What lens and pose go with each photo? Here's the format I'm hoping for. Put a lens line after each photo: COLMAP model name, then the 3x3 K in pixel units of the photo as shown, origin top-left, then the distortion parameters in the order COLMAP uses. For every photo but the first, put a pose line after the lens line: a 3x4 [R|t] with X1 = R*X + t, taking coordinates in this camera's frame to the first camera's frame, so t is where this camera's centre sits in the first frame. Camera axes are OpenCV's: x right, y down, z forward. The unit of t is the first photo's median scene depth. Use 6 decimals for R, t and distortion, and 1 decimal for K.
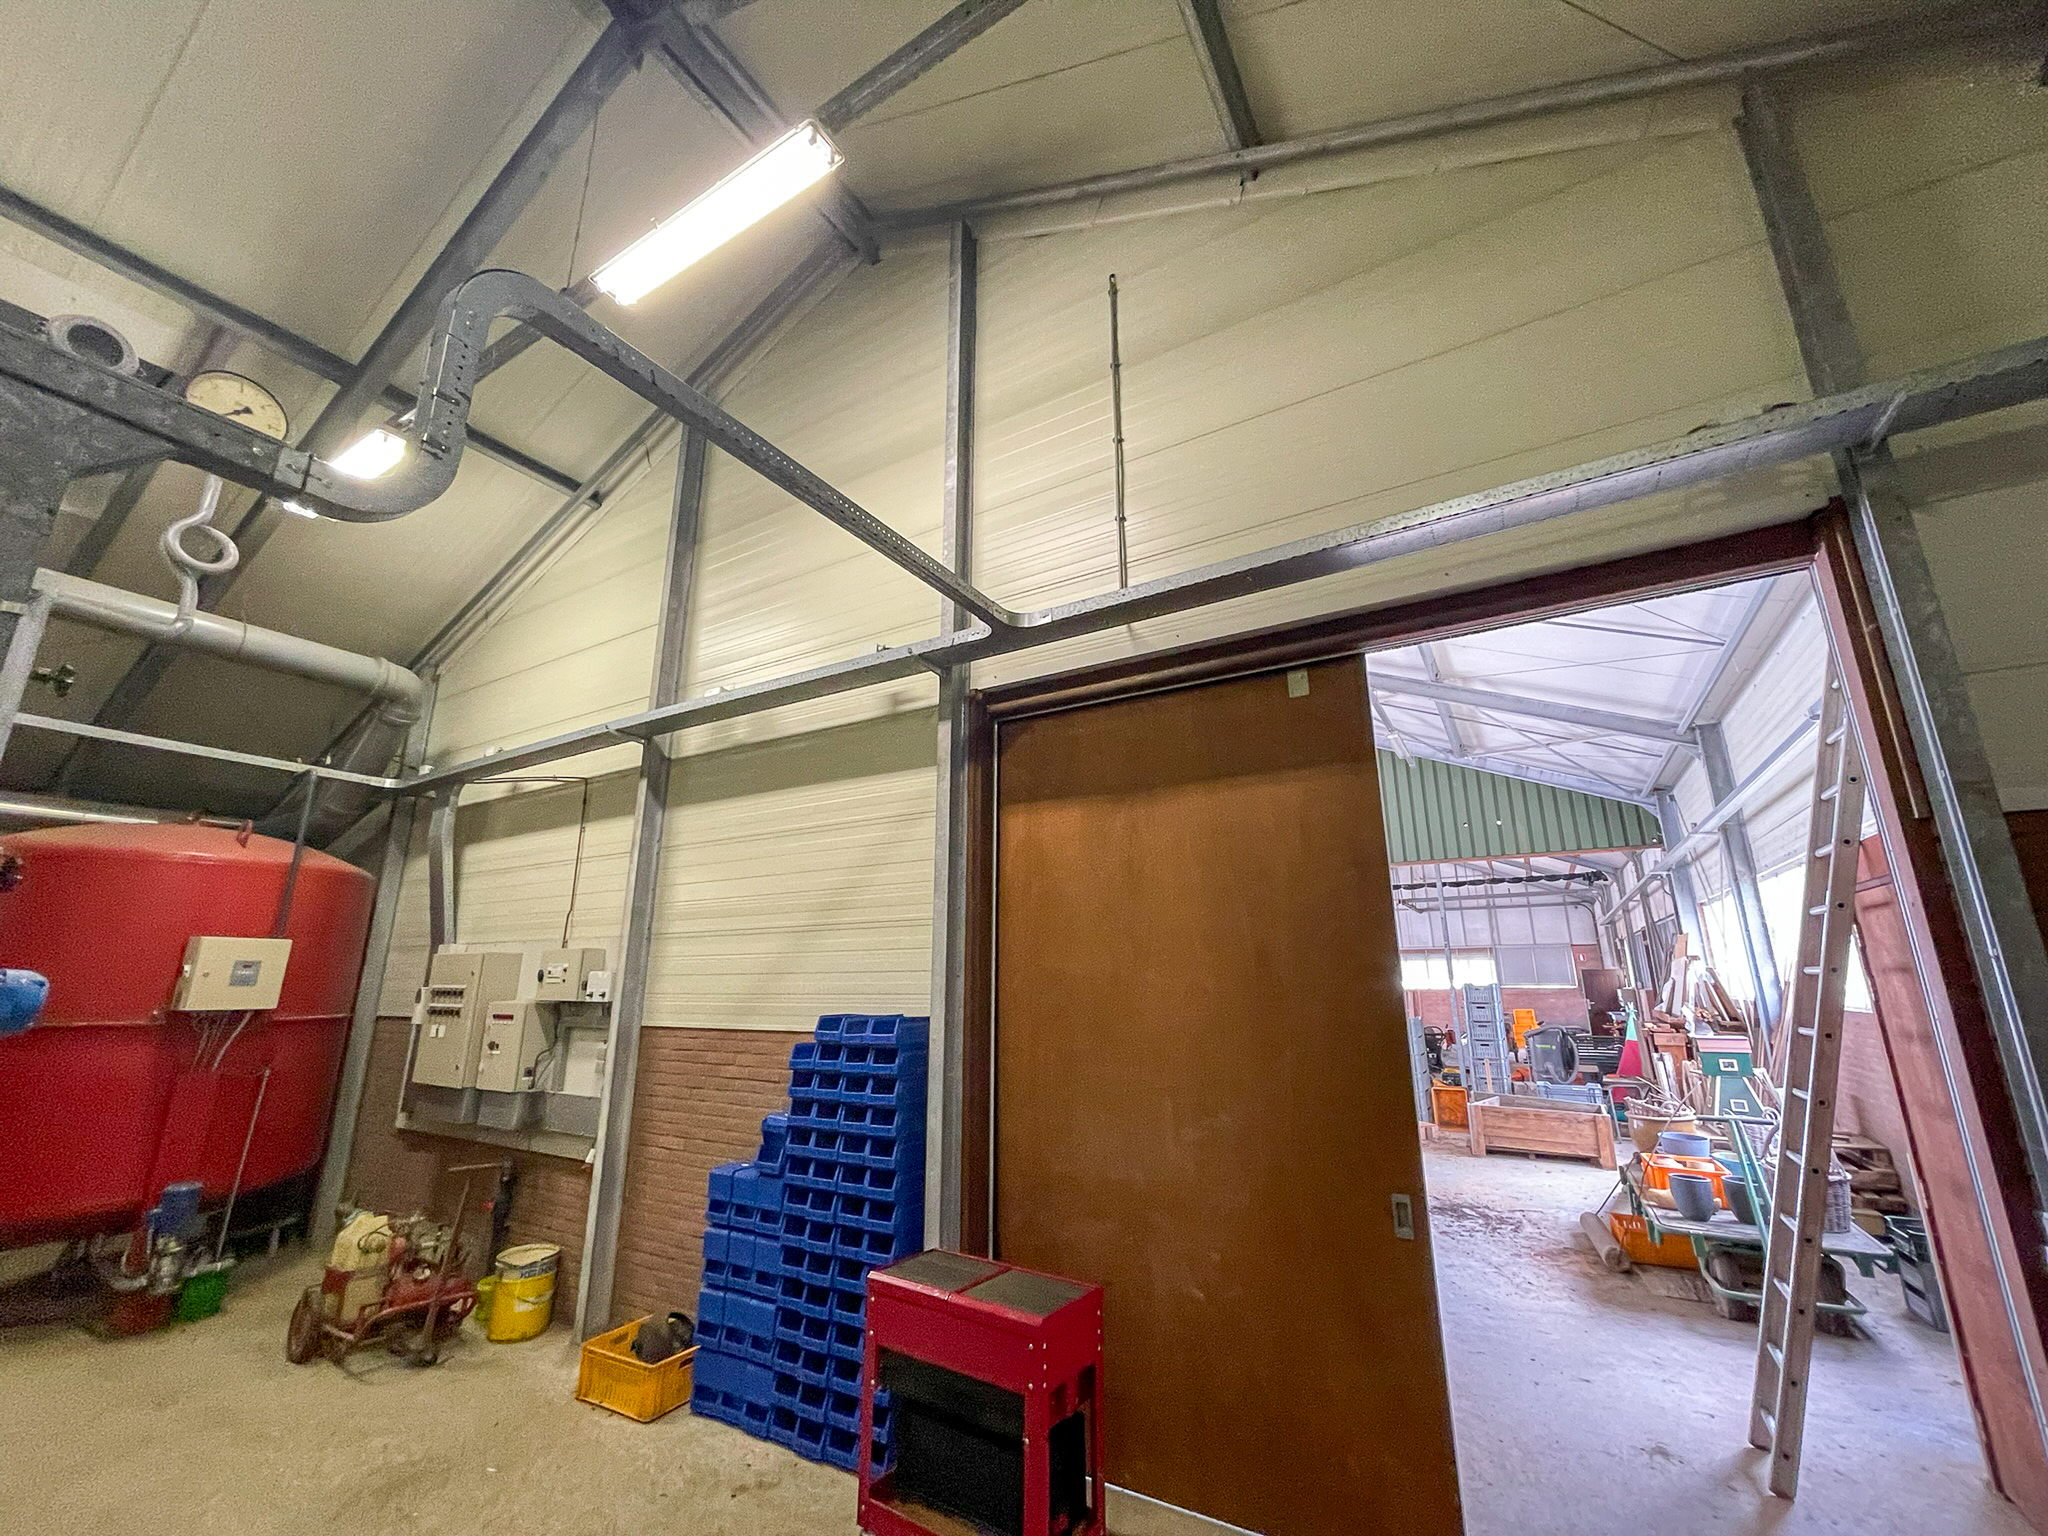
lens RADIAL K [[826.8, 0, 1017.2], [0, 826.8, 765.0], [0, 0, 1]] dist [0.000183, 0.000406]
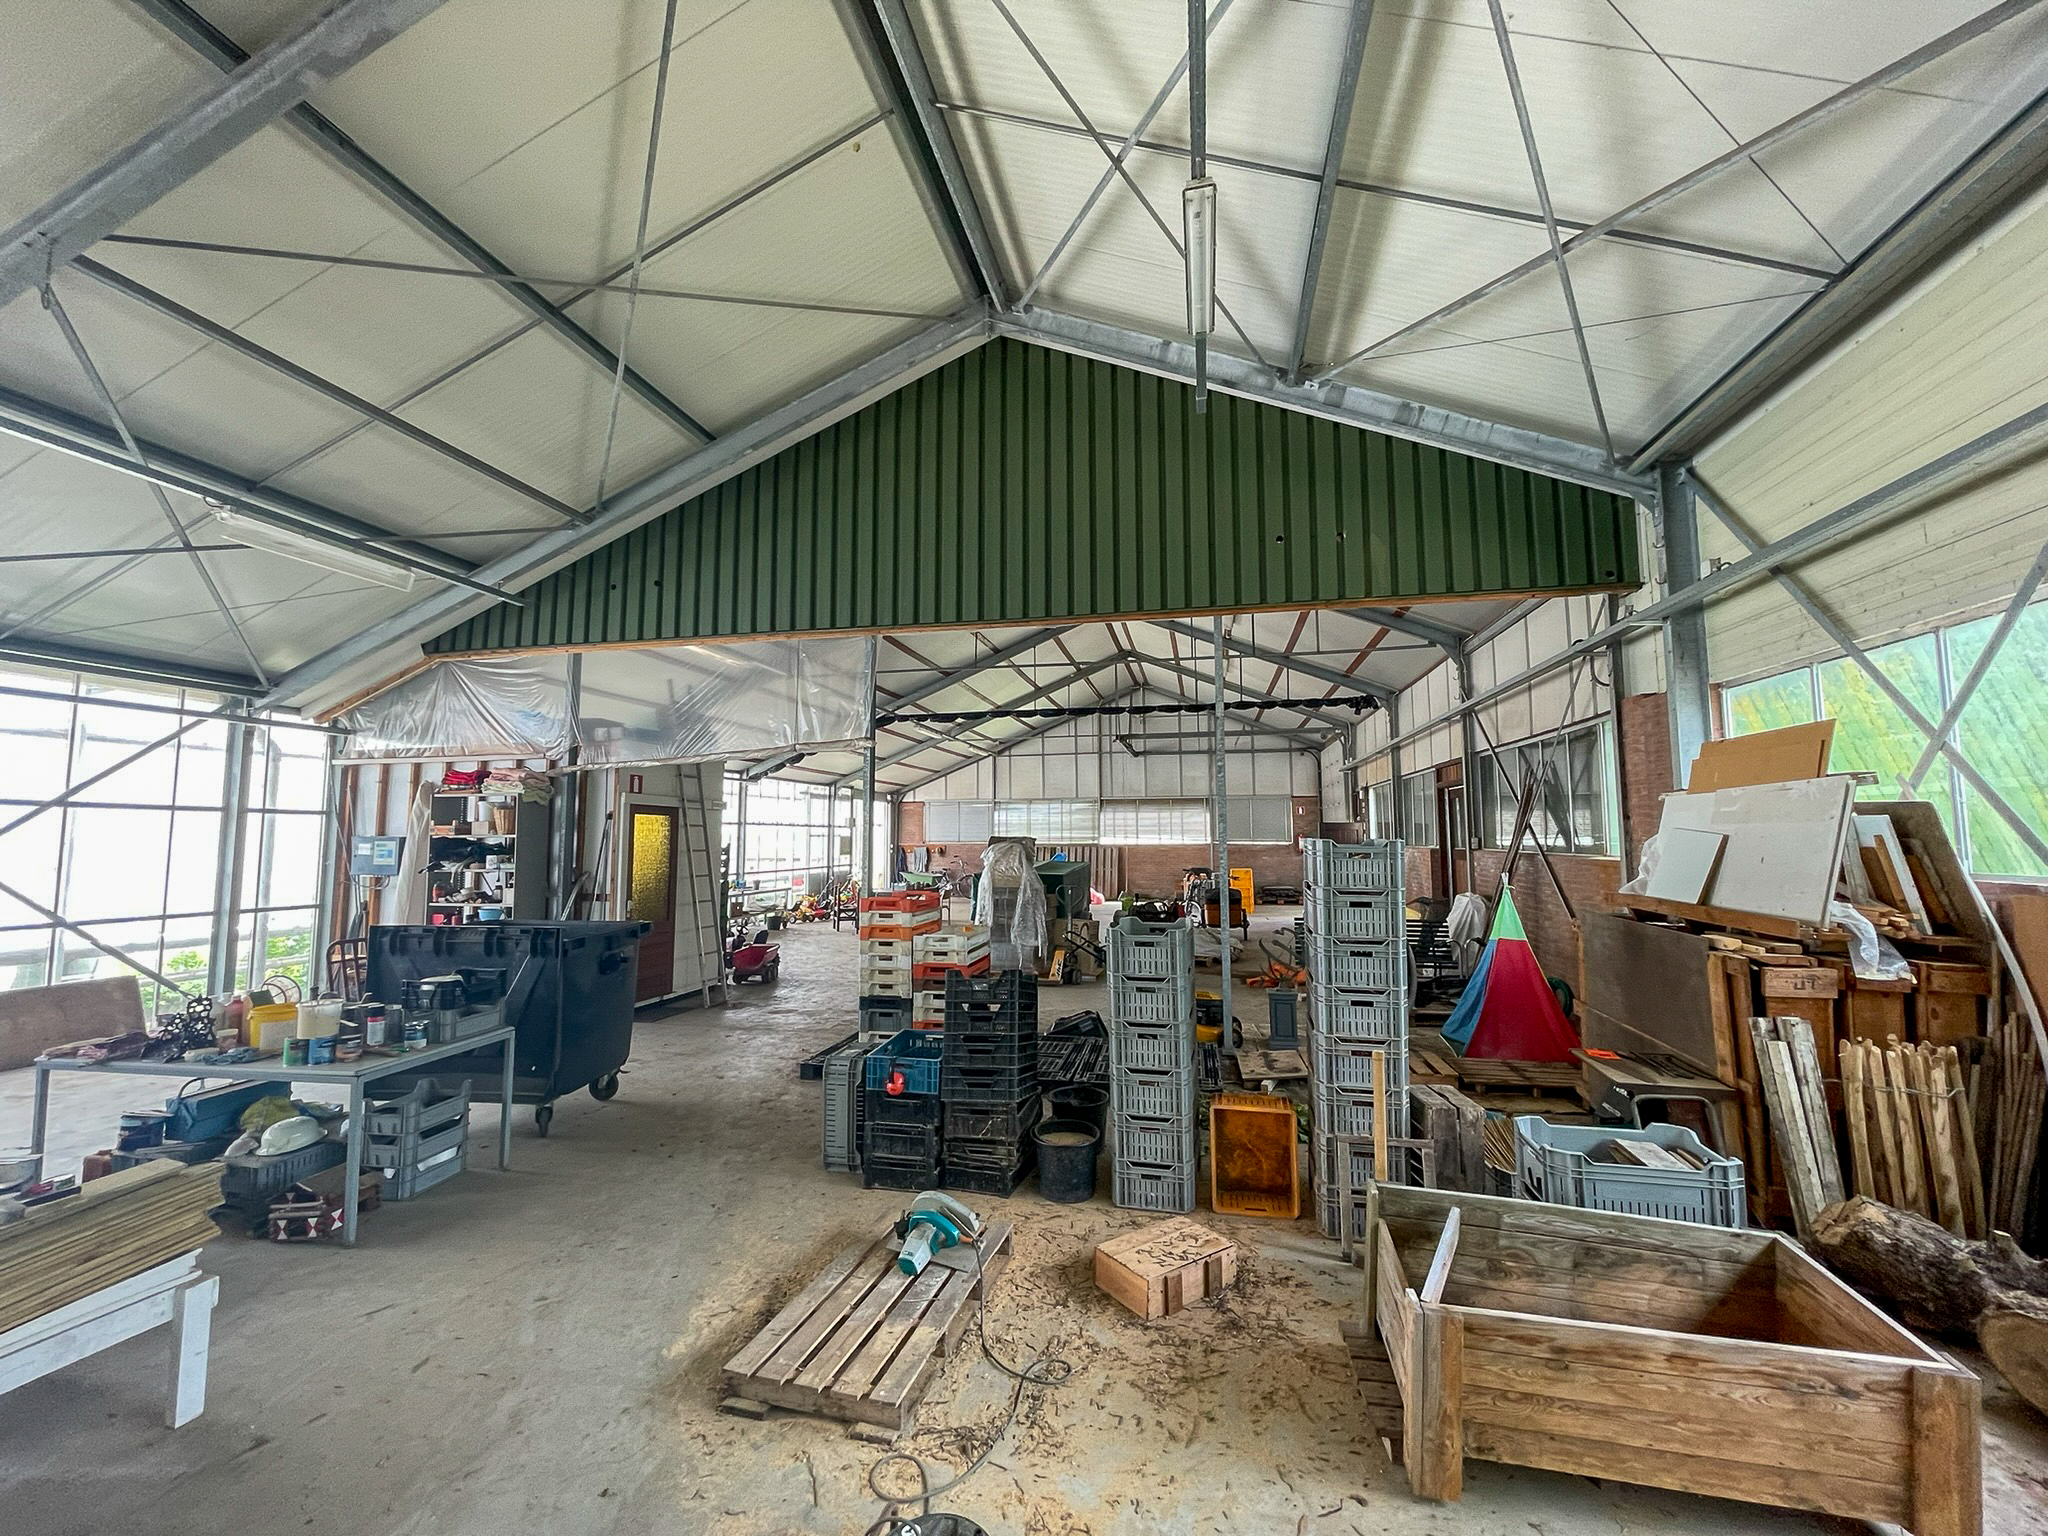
lens RADIAL K [[826.8, 0, 1017.2], [0, 826.8, 765.0], [0, 0, 1]] dist [0.000183, 0.000406]
pose [[0.946357, 0.028611, 0.321854, 0.263210], [-0.082511, 0.984447, 0.155100, 0.167668], [-0.312411, -0.173337, 0.933999, 0.638057]]
